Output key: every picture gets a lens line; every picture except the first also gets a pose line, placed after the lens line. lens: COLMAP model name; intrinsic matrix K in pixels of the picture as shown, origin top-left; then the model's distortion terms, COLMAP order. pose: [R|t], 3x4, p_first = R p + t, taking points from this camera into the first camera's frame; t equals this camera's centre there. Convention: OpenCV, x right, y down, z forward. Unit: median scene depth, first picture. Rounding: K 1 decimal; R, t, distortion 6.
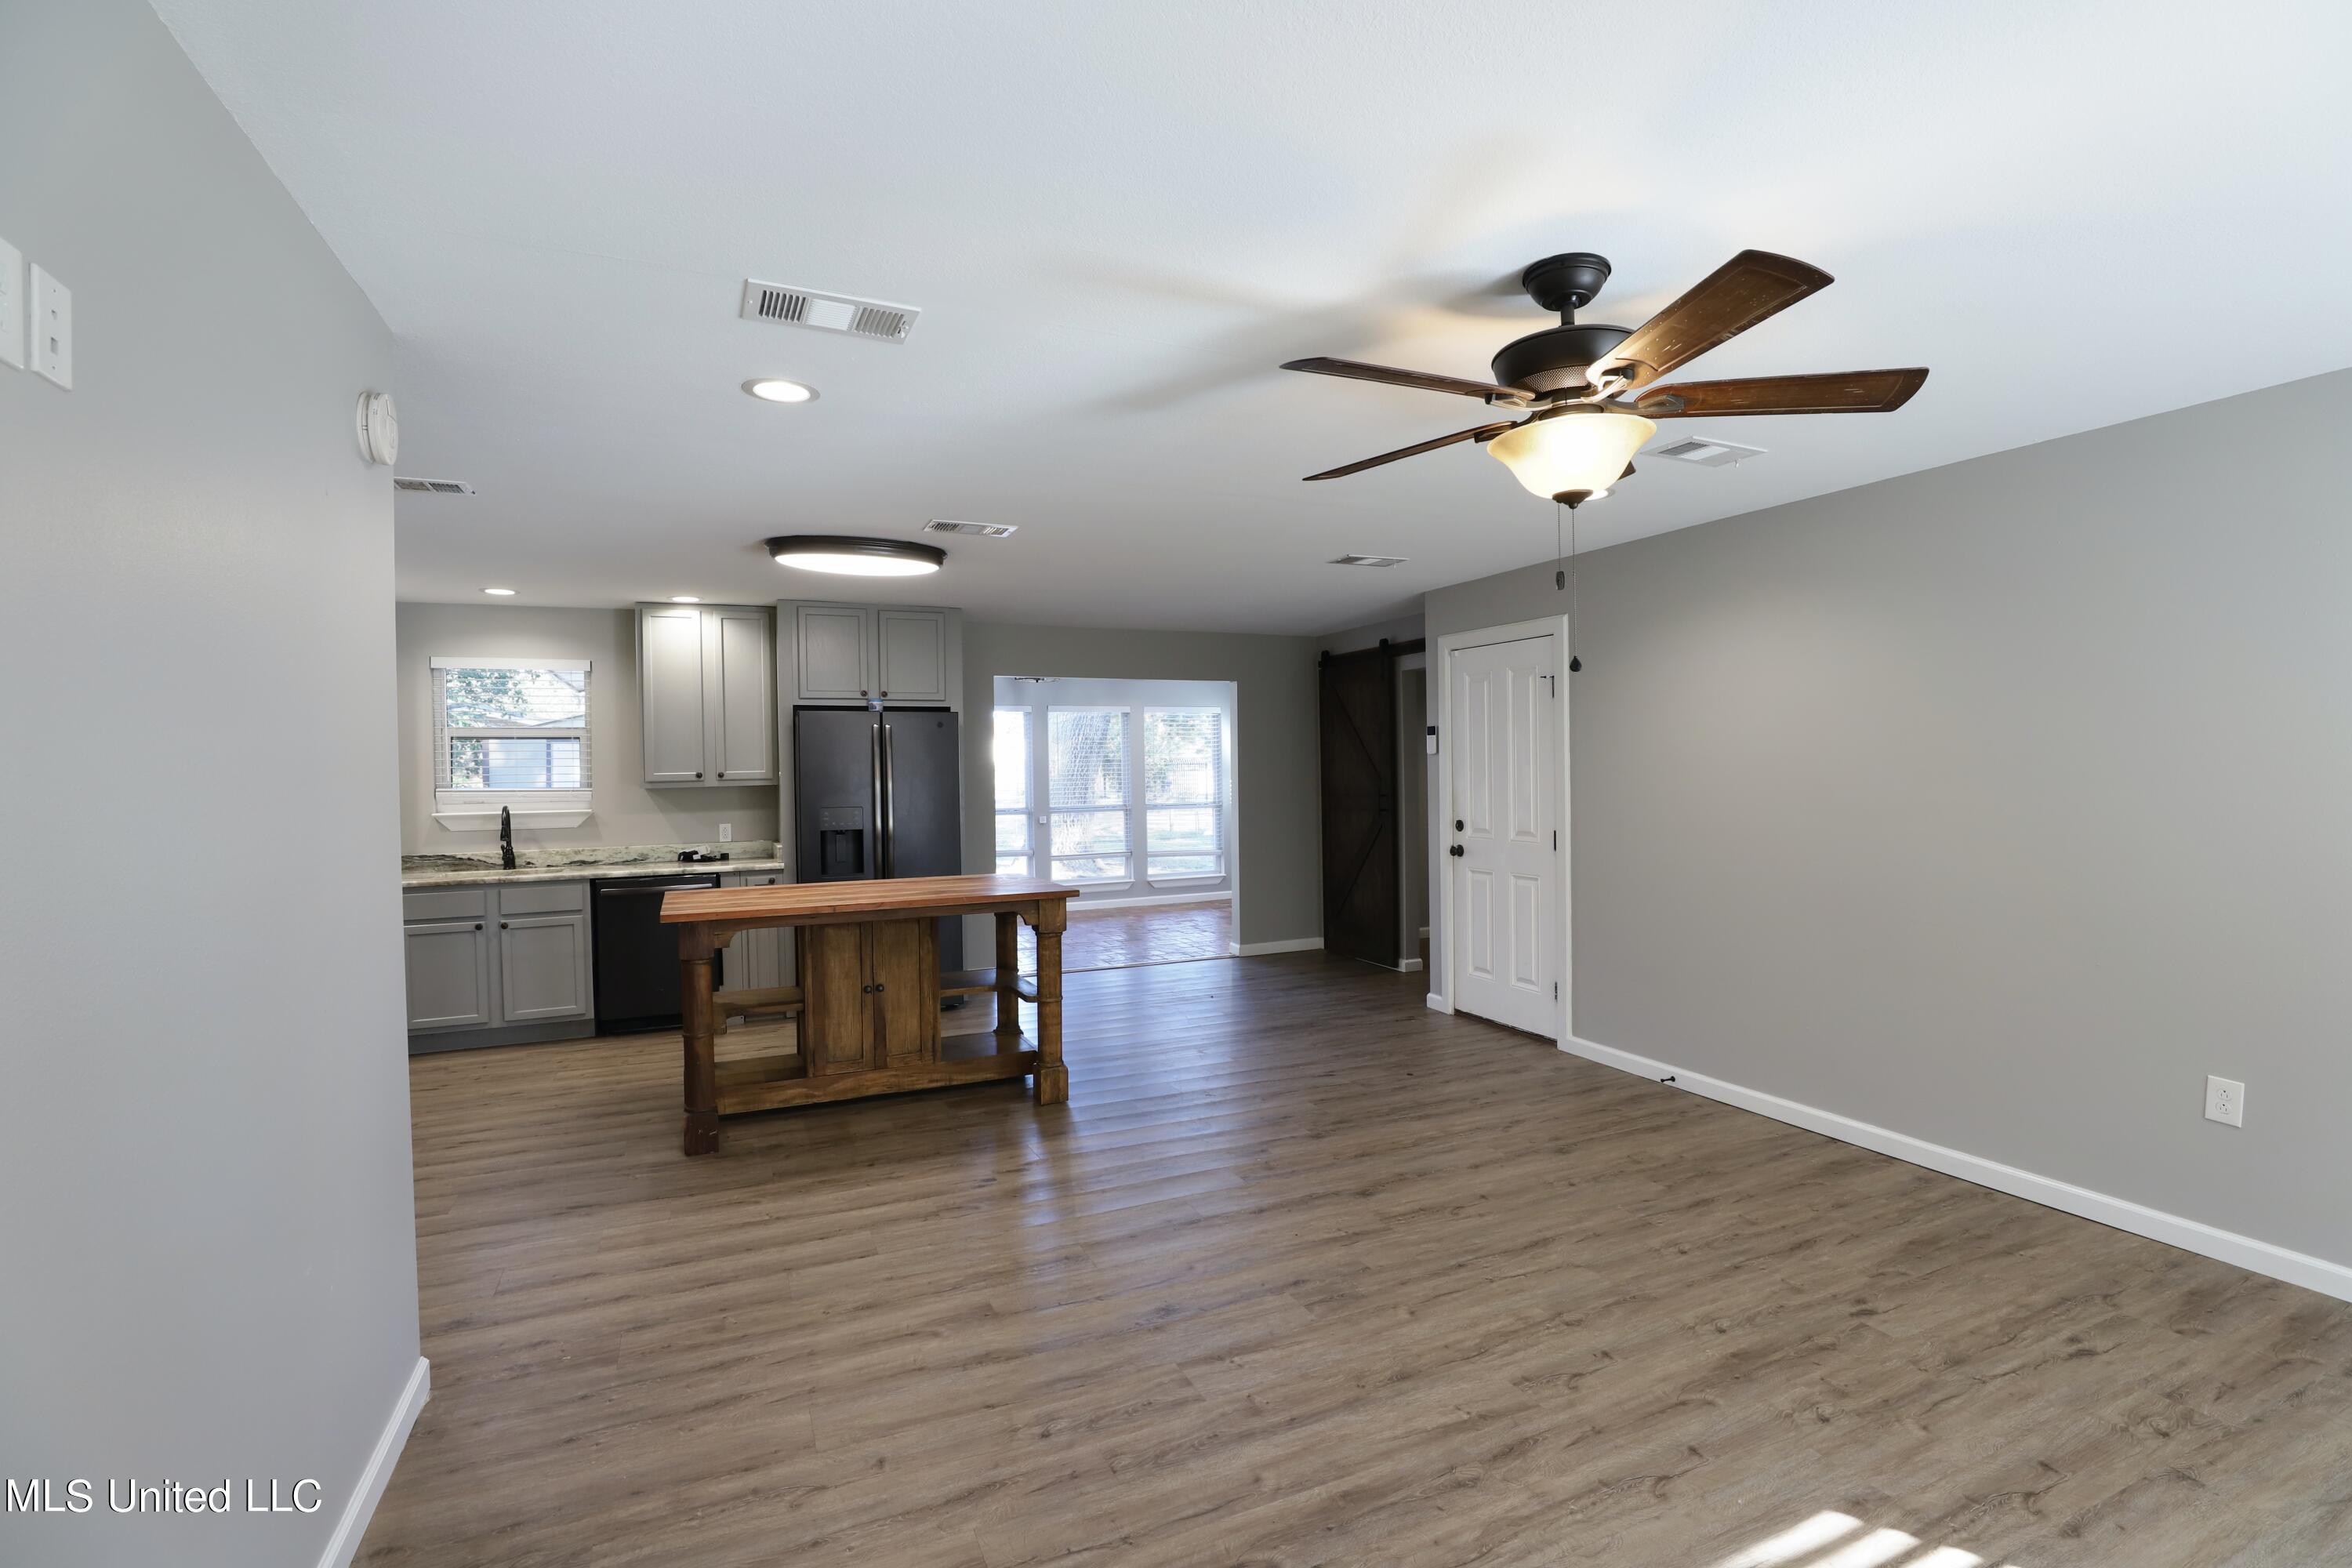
lens RADIAL K [[1078.5, 0, 1195.6], [0, 1078.5, 775.3], [0, 0, 1]] dist [-0.023143, 0.000876]
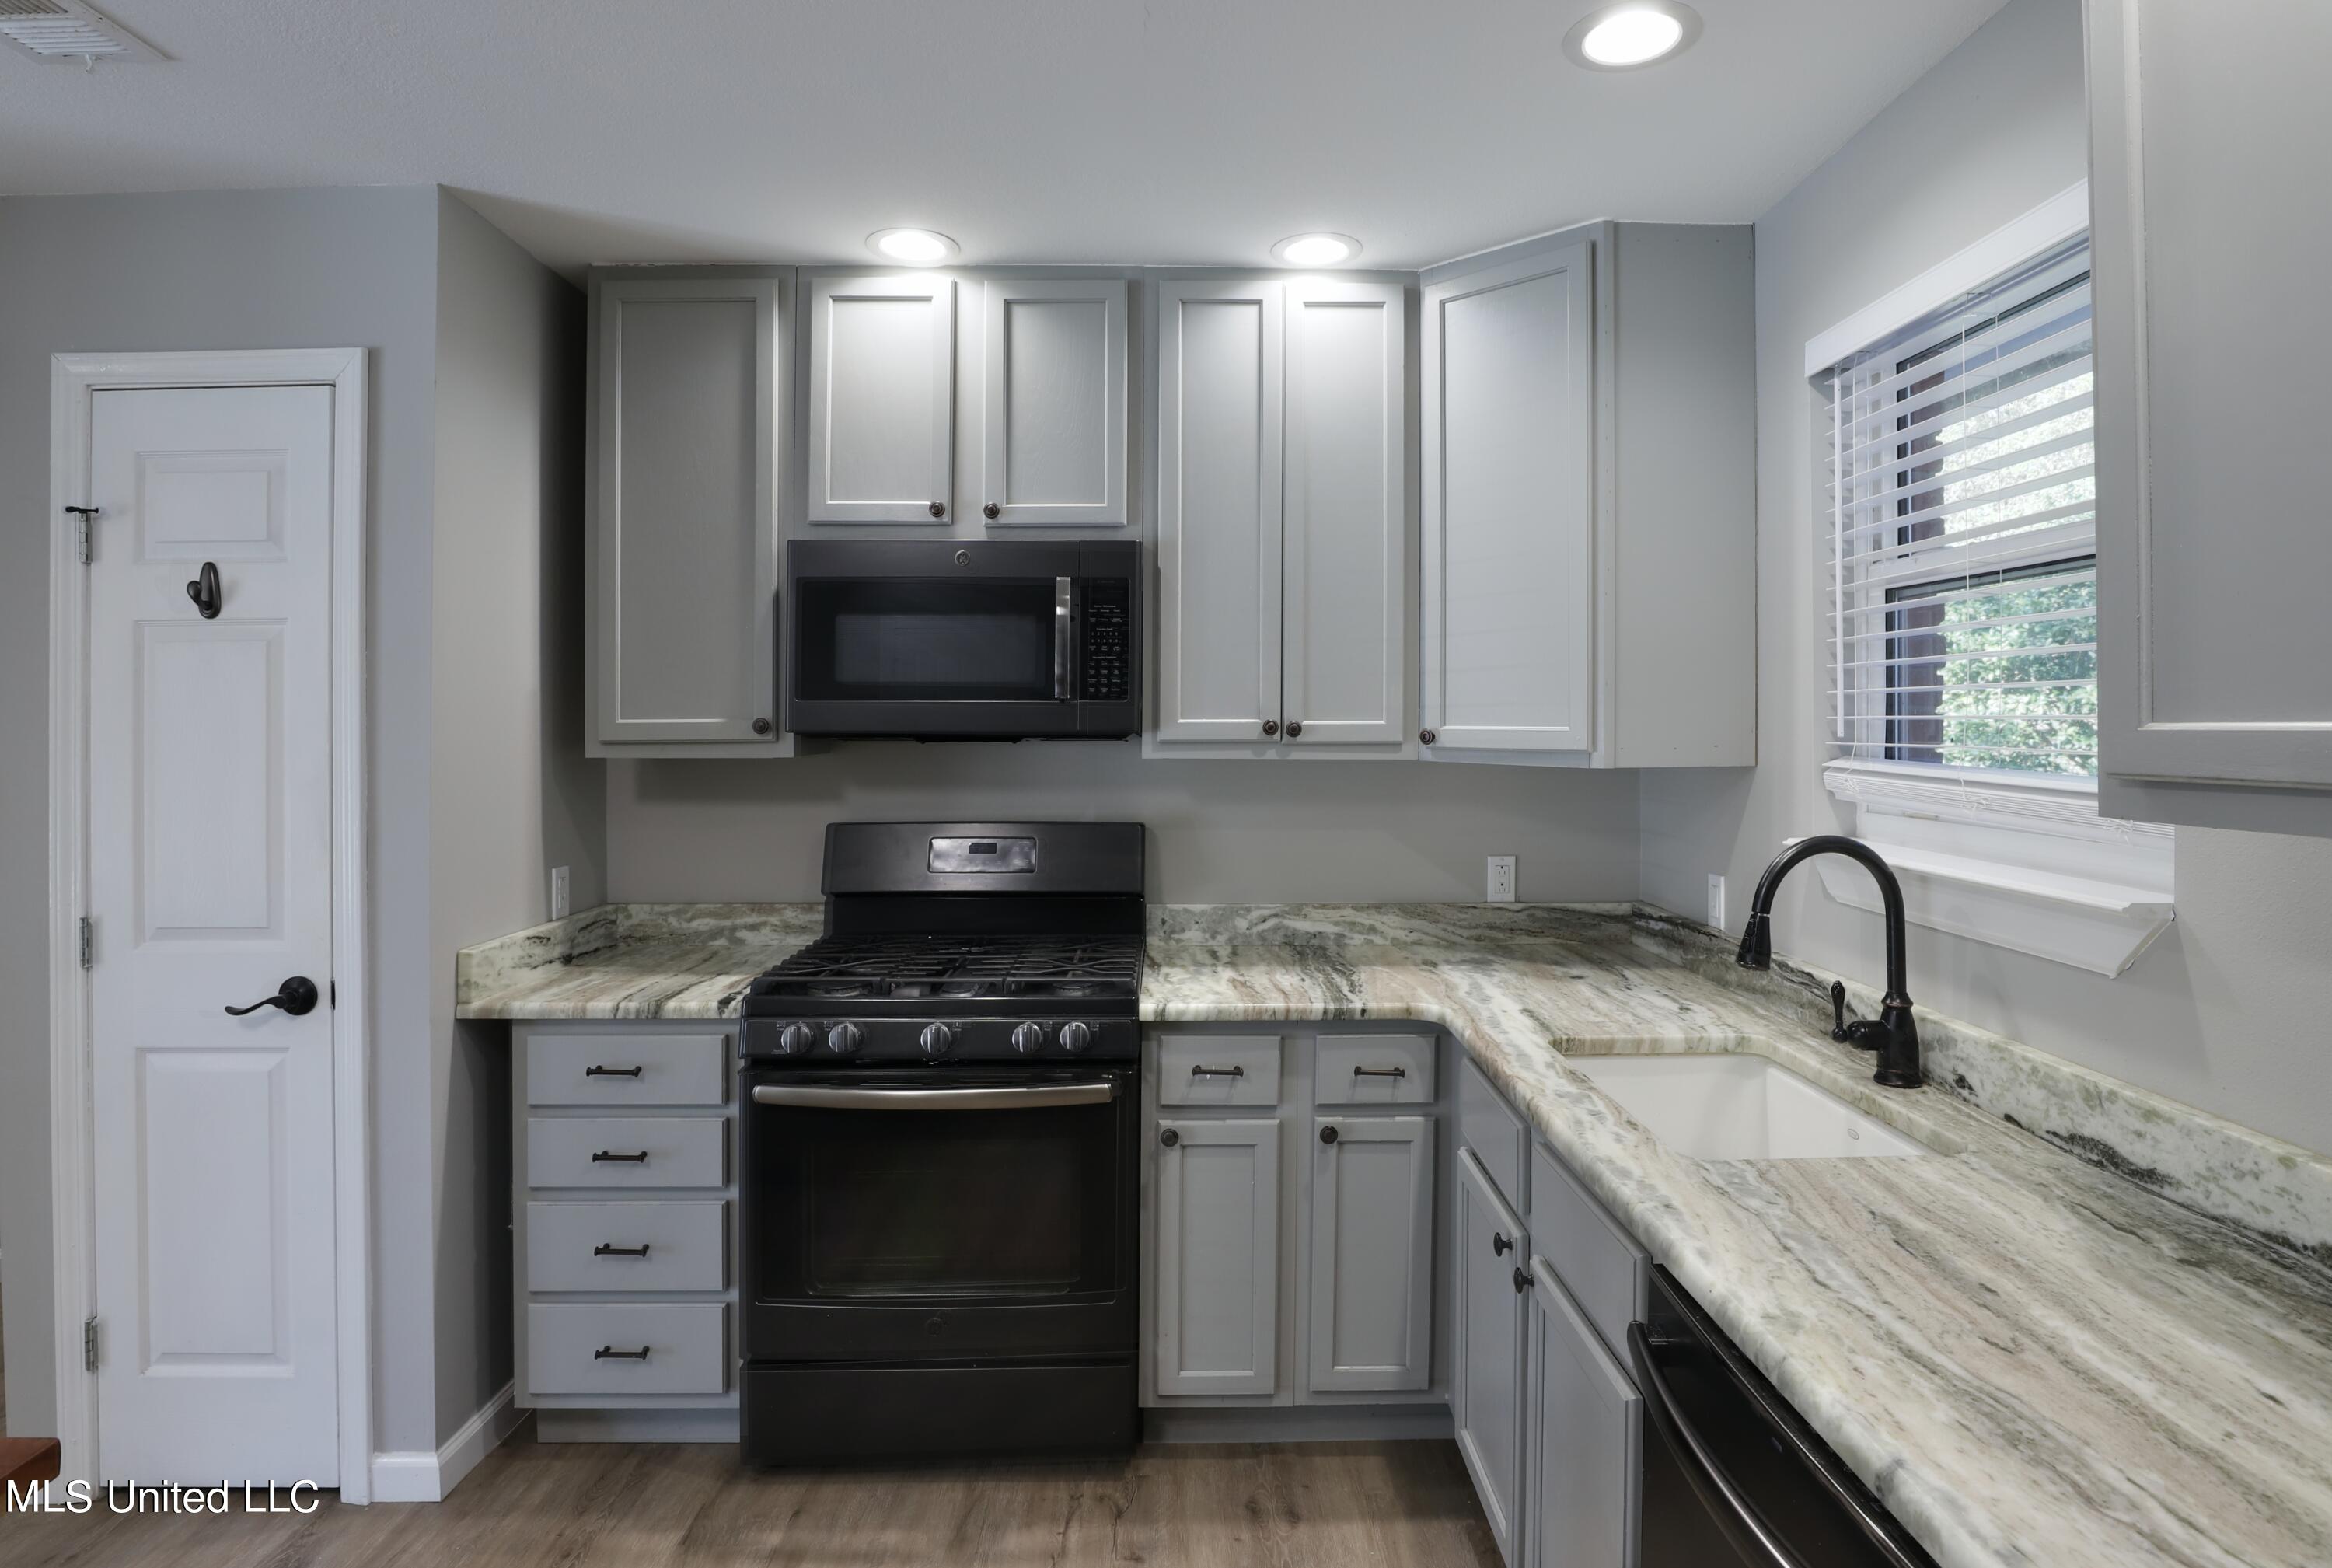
lens RADIAL K [[1239.6, 0, 1219.9], [0, 1239.6, 735.6], [0, 0, 1]] dist [-0.031113, 0.000213]
pose [[-0.385740, 0.027930, -0.922185, -0.453580], [0.005593, 0.999594, 0.027935, -0.007532], [0.922591, 0.005618, -0.385739, 1.431549]]
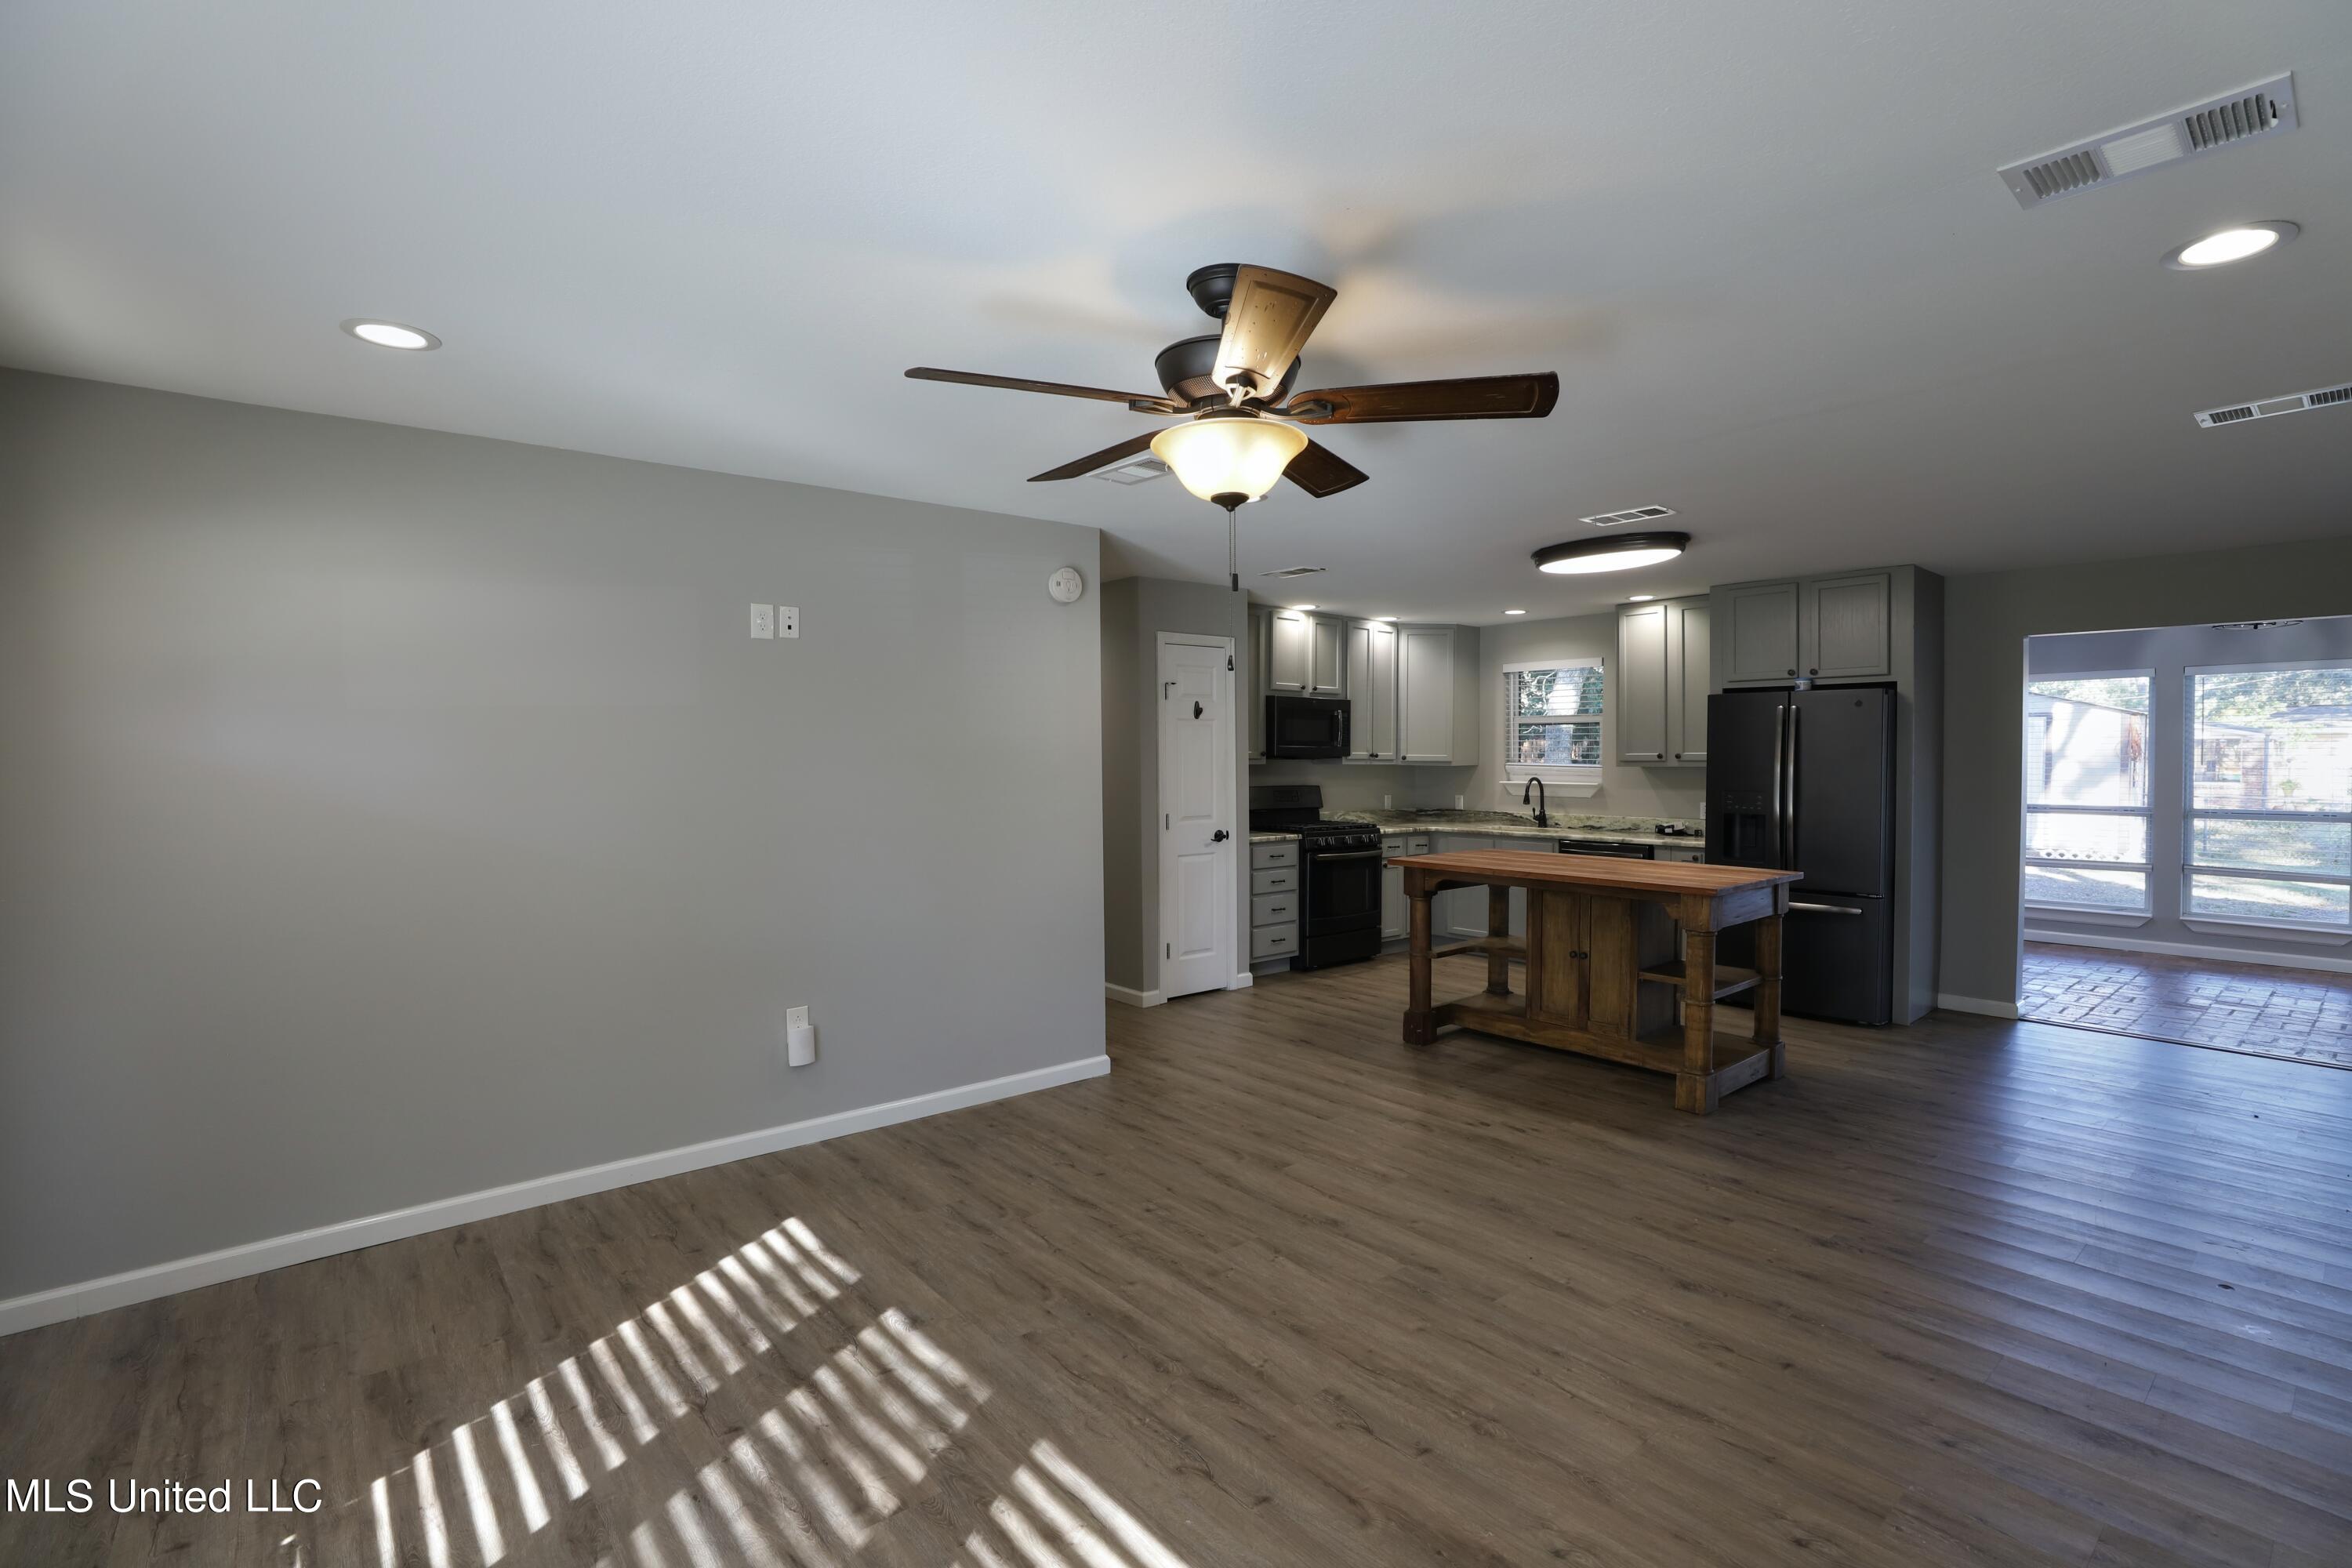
lens RADIAL K [[1078.5, 0, 1182.1], [0, 1078.5, 778.1], [0, 0, 1]] dist [-0.023143, 0.000876]
pose [[0.262890, 0.034721, -0.964201, 0.716354], [-0.009116, 0.999397, 0.033502, -0.014858], [0.964783, -0.000018, 0.263048, 0.368630]]
